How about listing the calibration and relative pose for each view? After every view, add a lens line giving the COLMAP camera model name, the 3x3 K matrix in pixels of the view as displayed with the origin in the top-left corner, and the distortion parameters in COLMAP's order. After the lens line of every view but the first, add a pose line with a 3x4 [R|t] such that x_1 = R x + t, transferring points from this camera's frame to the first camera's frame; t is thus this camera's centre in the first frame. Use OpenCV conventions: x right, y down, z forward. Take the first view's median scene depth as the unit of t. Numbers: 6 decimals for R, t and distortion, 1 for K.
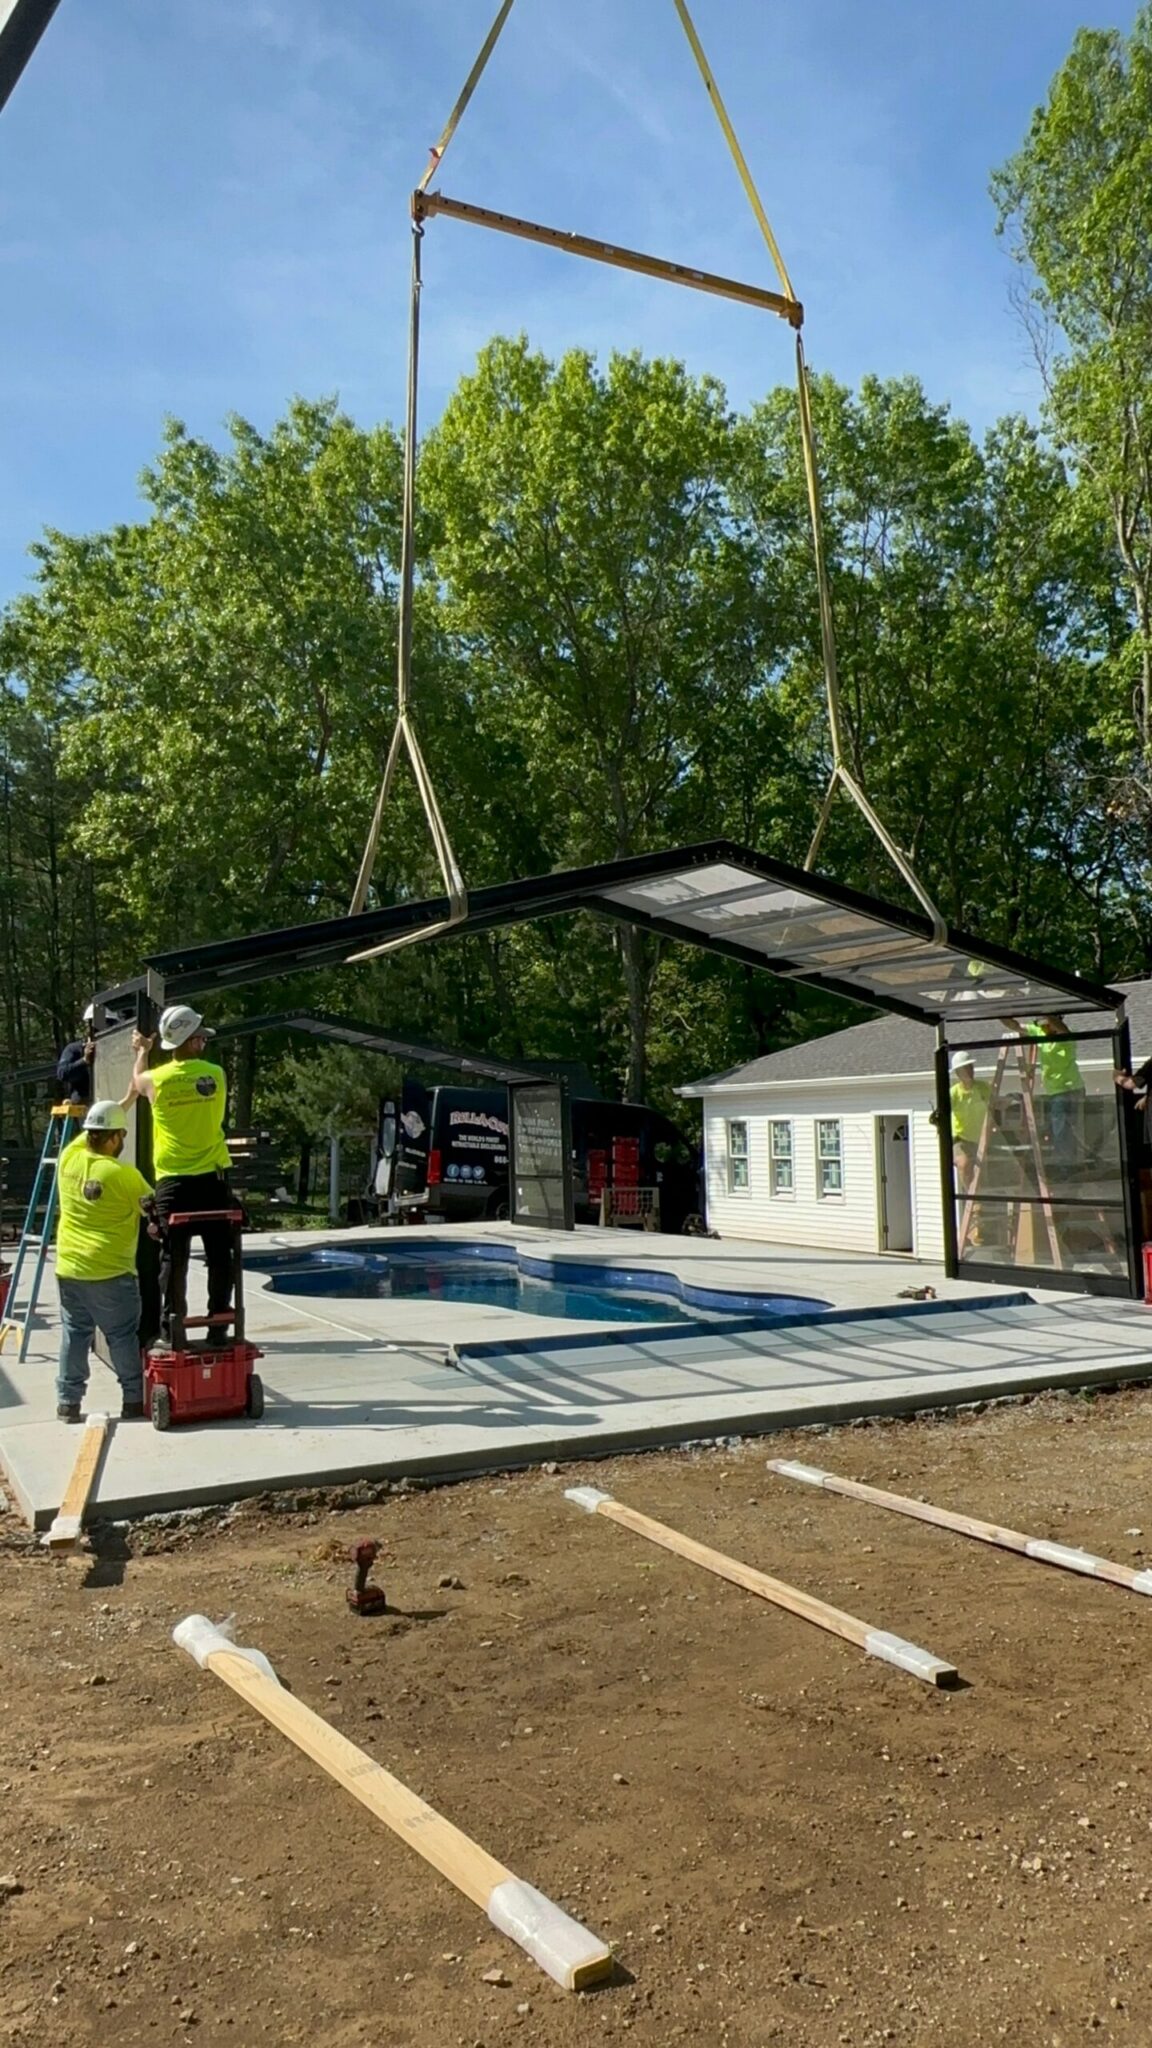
lens RADIAL K [[1385.1, 0, 576.0], [0, 1385.1, 1024.0], [0, 0, 1]] dist [-0.003511, -0.000792]
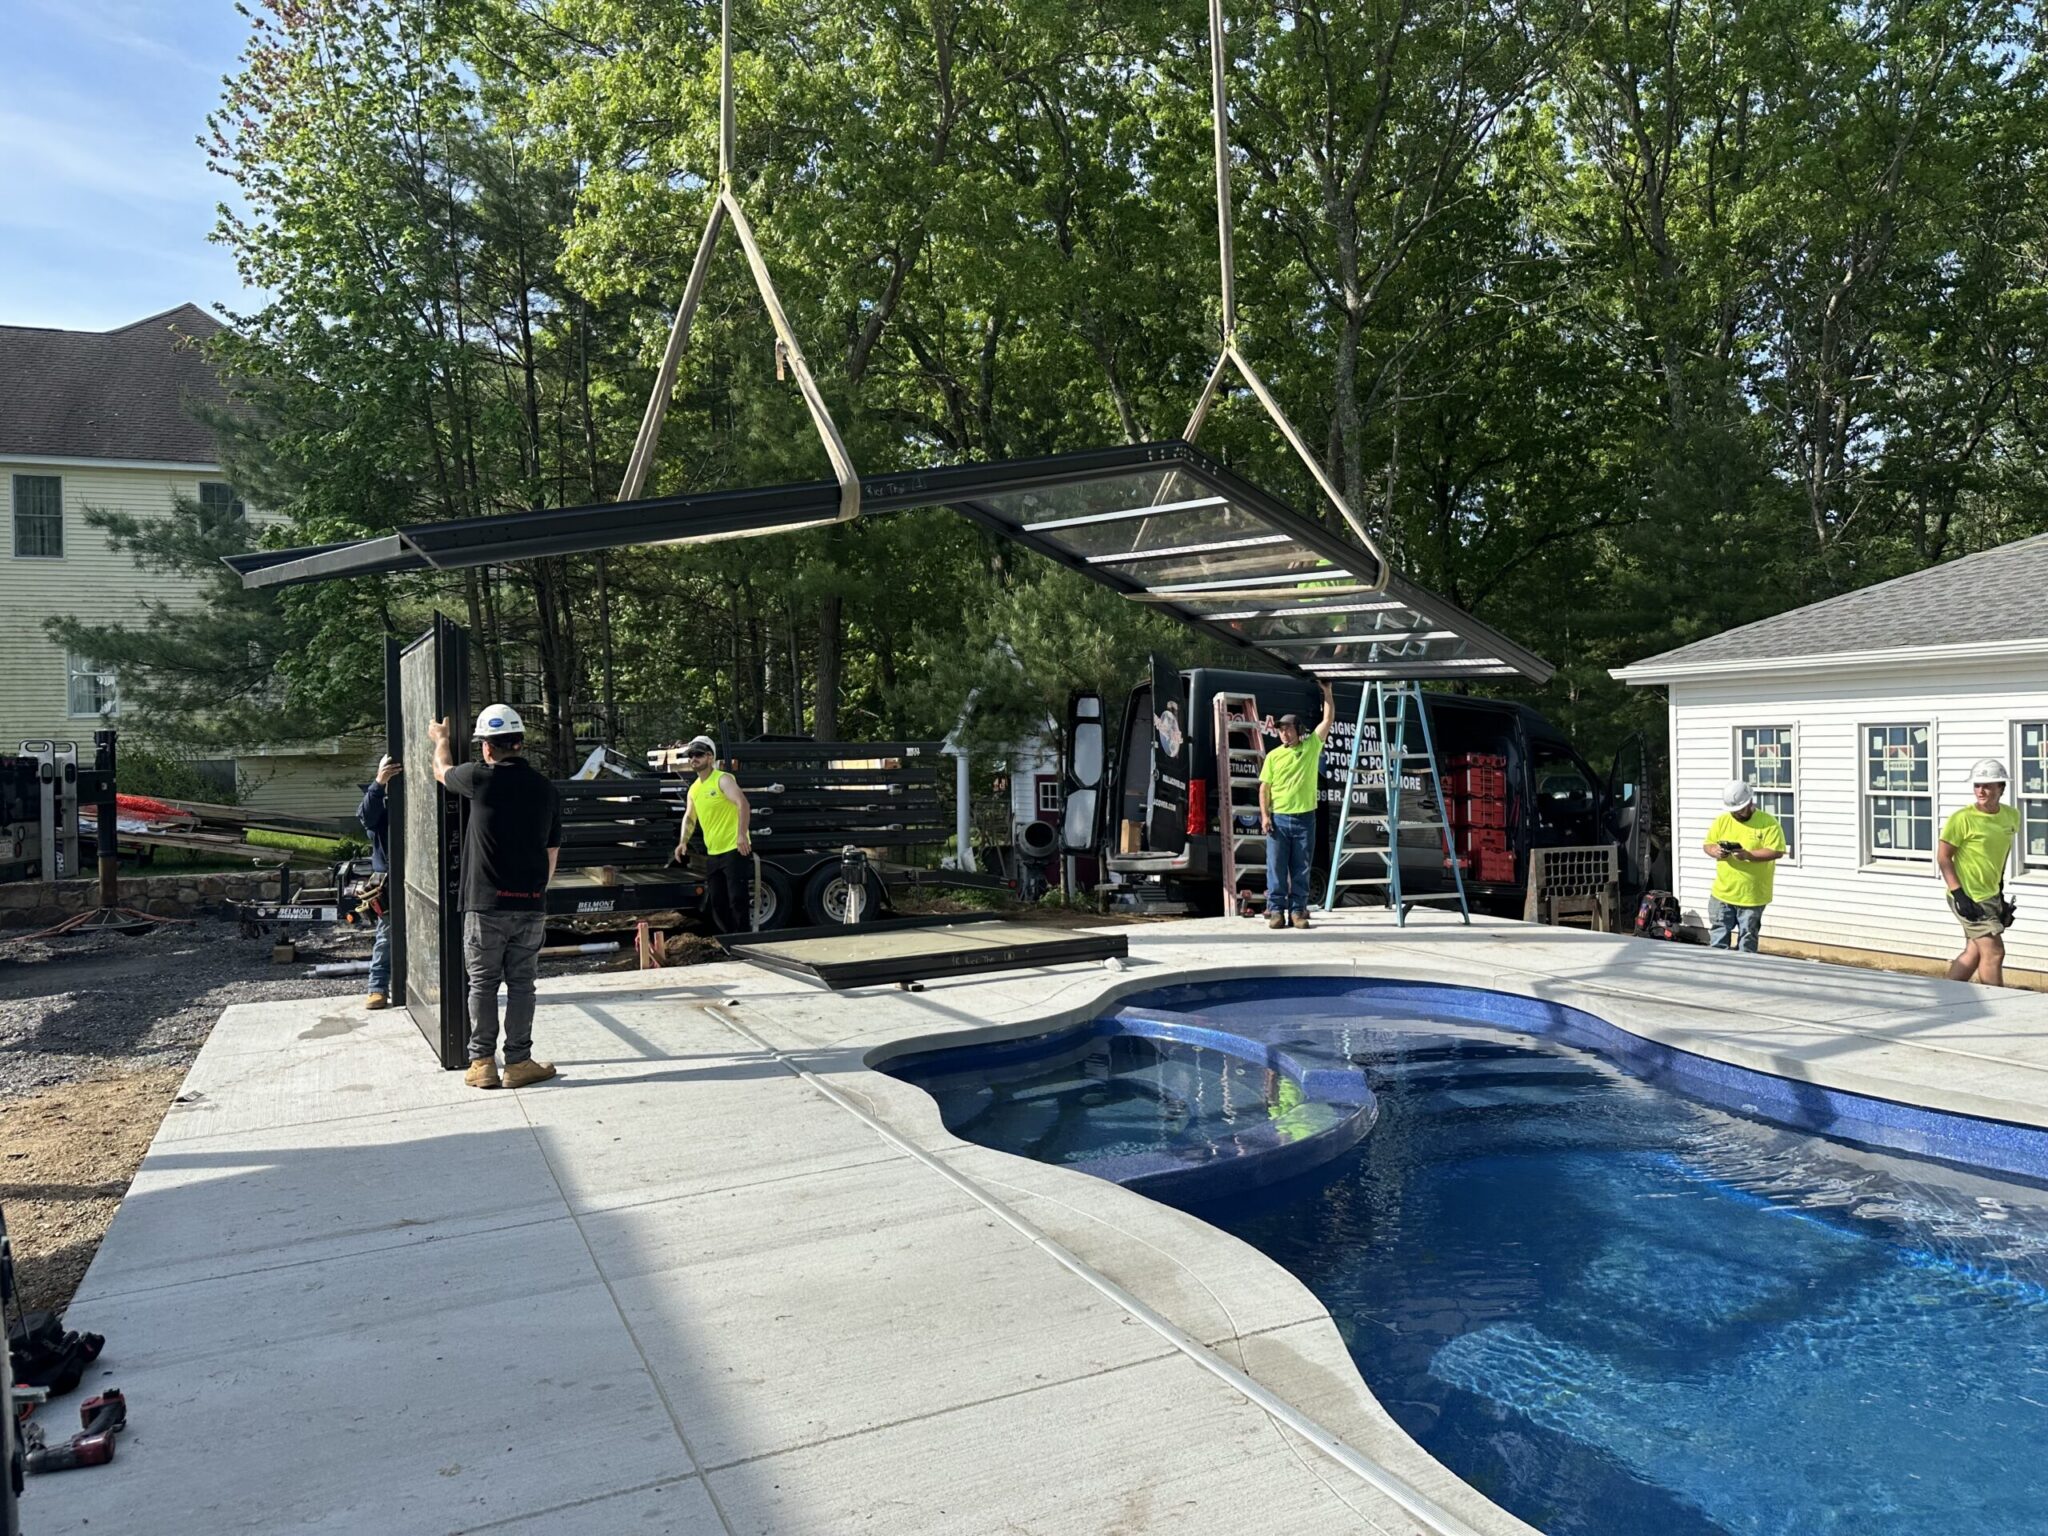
lens RADIAL K [[1399.9, 0, 1058.1], [0, 1399.9, 774.0], [0, 0, 1]] dist [0.000789, -0.003723]
pose [[0.999833, -0.001348, -0.018247, -0.149430], [0.003025, 0.995735, 0.092207, 0.035349], [0.018045, -0.092247, 0.995573, 0.420642]]
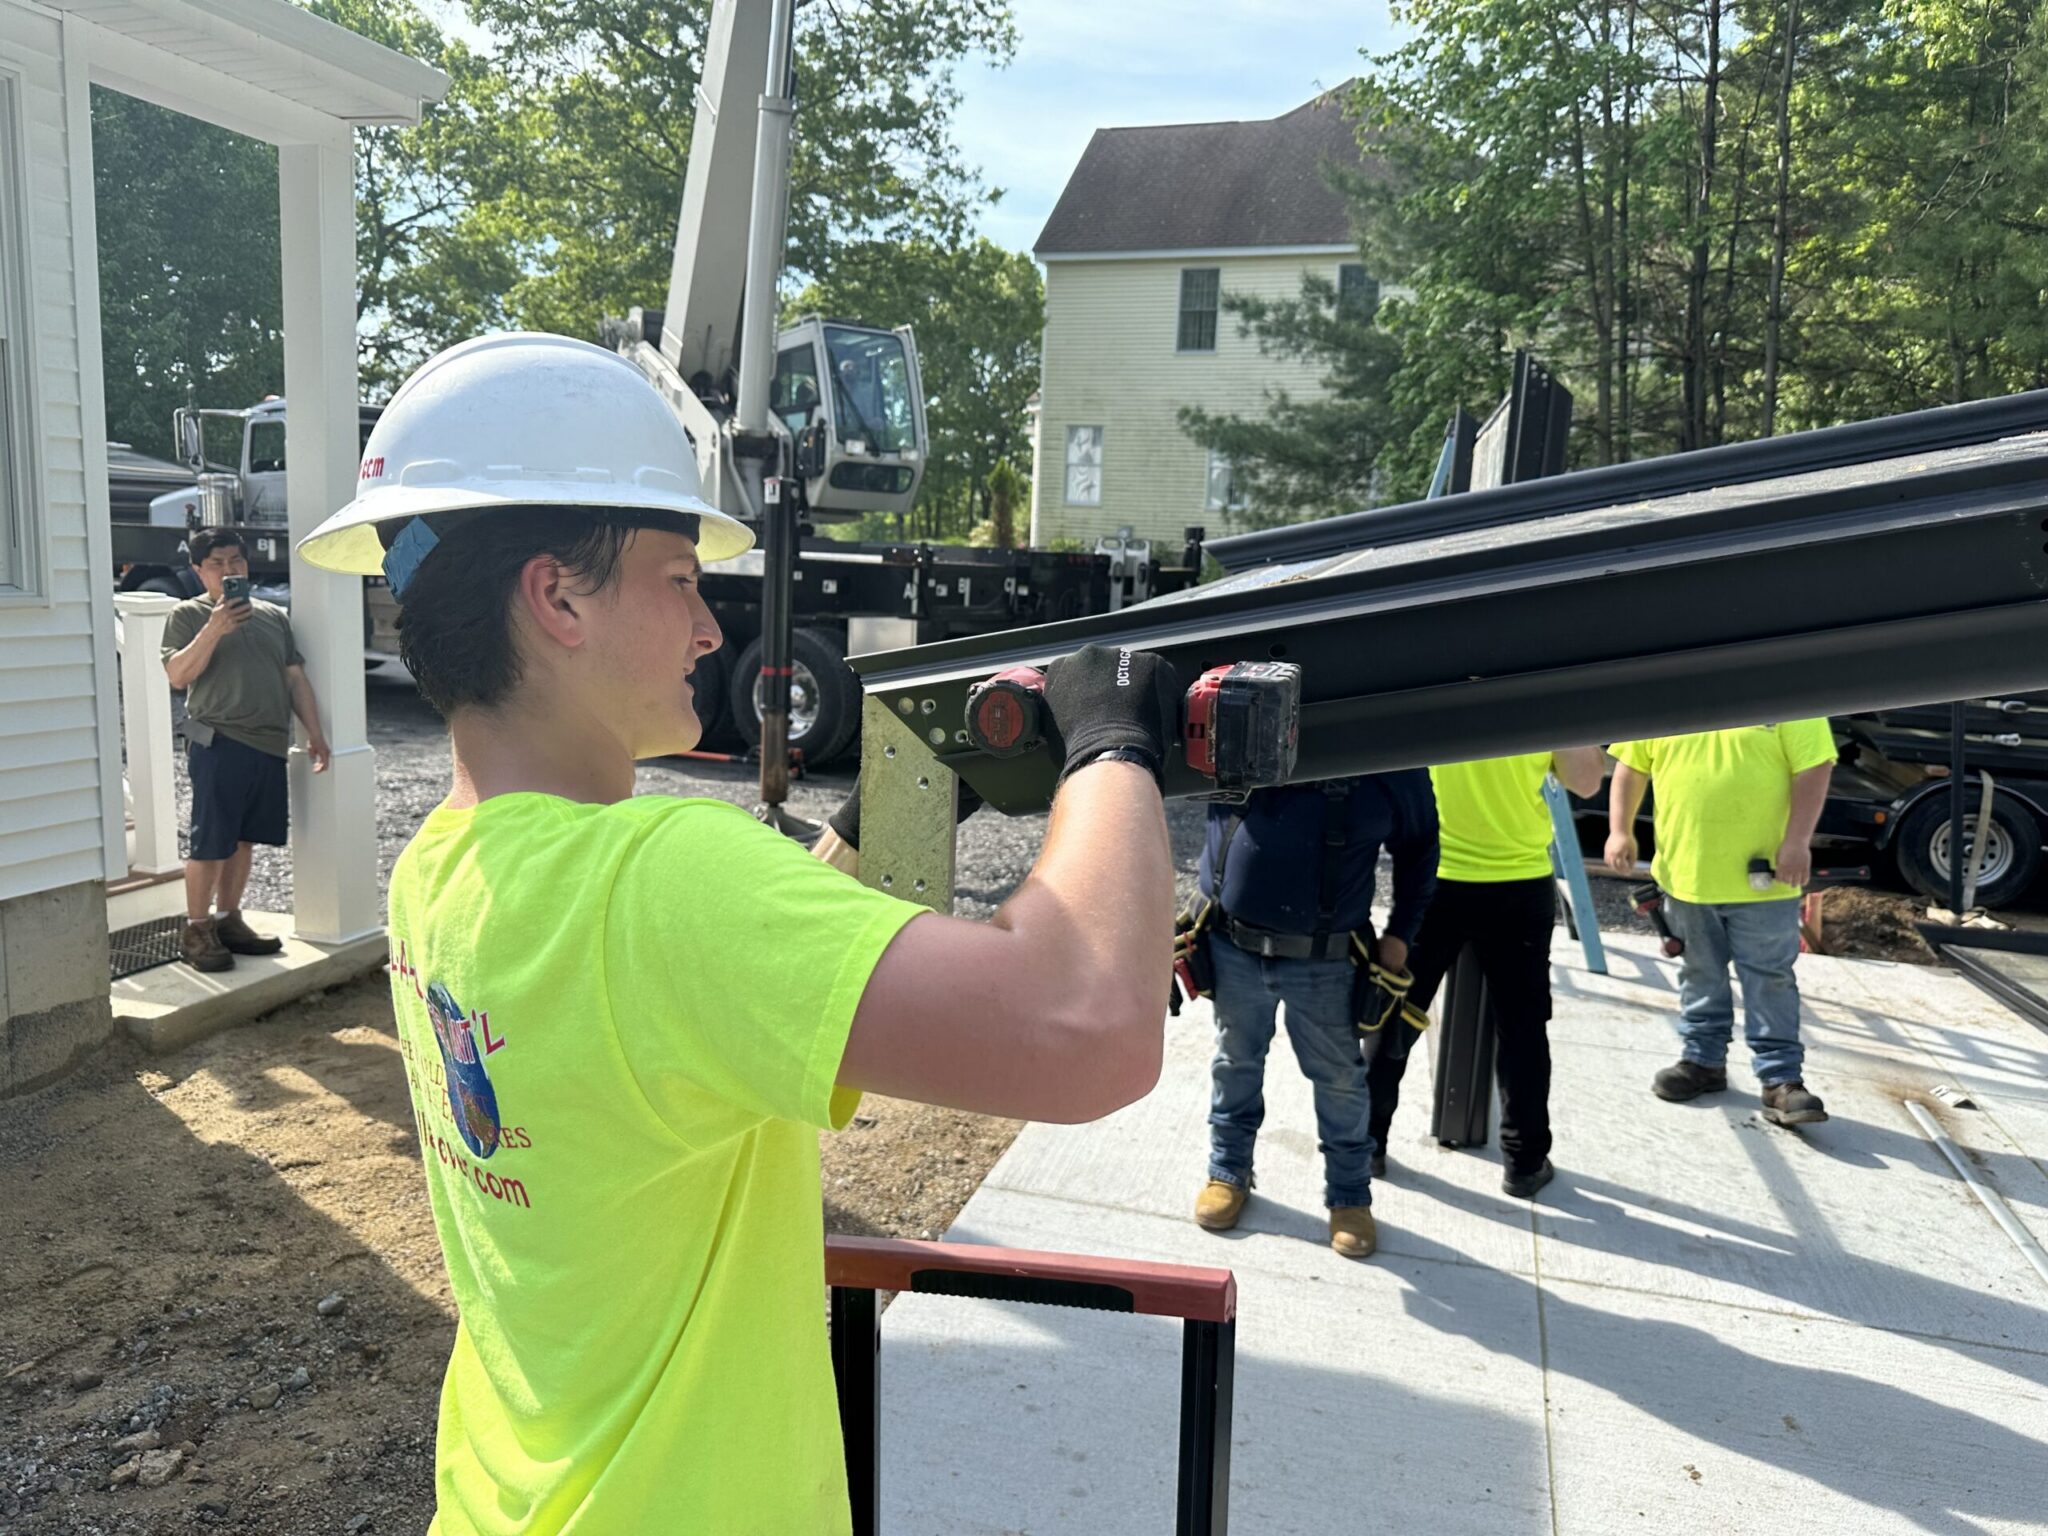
lens RADIAL K [[1399.9, 0, 1058.1], [0, 1399.9, 774.0], [0, 0, 1]] dist [0.000789, -0.003723]
pose [[0.710236, 0.157482, -0.686123, -0.220651], [0.003813, 0.973781, 0.227454, 0.040517], [0.703954, -0.164162, 0.691014, 0.611469]]
